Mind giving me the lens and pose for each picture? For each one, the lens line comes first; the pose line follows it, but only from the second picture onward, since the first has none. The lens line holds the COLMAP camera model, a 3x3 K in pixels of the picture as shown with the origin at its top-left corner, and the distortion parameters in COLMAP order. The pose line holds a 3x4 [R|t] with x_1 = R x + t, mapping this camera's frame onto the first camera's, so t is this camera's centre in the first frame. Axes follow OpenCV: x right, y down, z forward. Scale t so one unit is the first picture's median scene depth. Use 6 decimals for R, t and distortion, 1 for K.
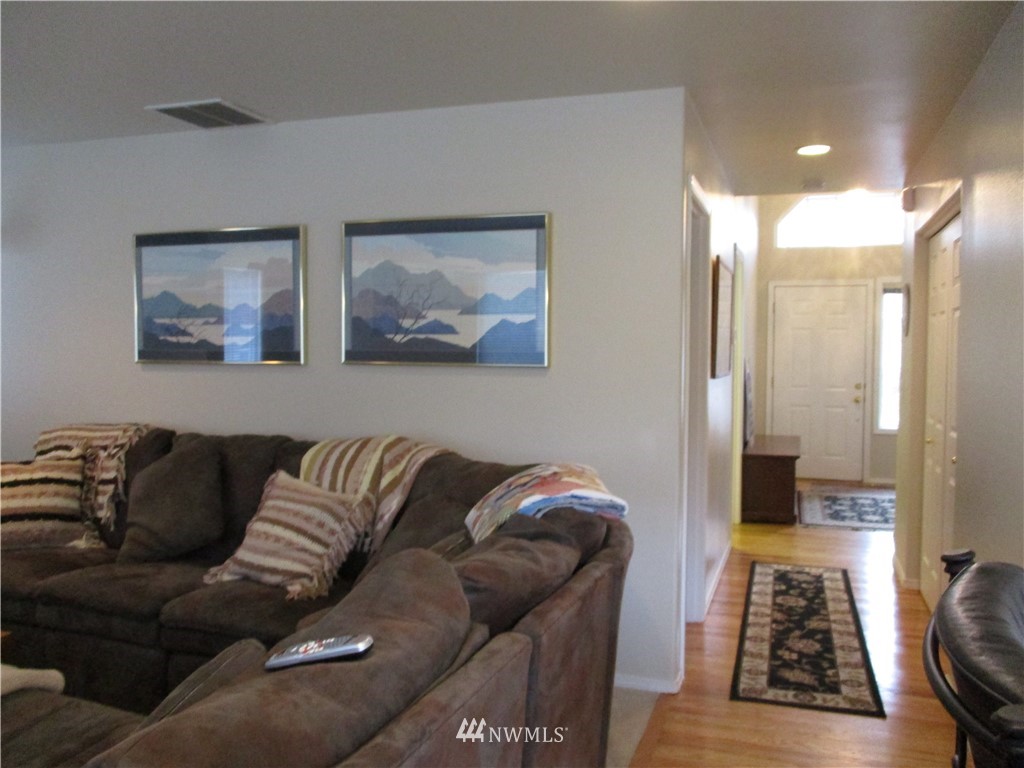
lens RADIAL K [[857.9, 0, 512.0], [0, 857.9, 384.0], [0, 0, 1]] dist [-0.012831, -0.015037]
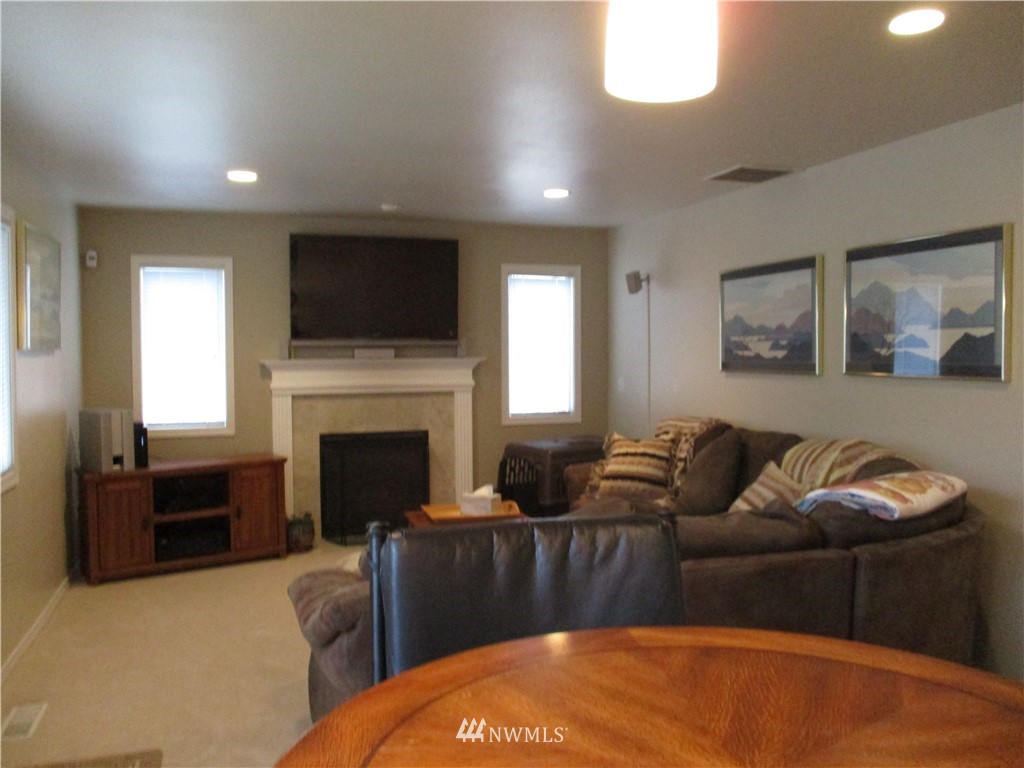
lens RADIAL K [[857.9, 0, 512.0], [0, 857.9, 384.0], [0, 0, 1]] dist [-0.012831, -0.015037]
pose [[0.604568, 0.021956, -0.796251, 0.440172], [-0.026471, 0.999622, 0.007465, -0.007899], [0.796114, 0.016565, 0.604920, -0.032773]]
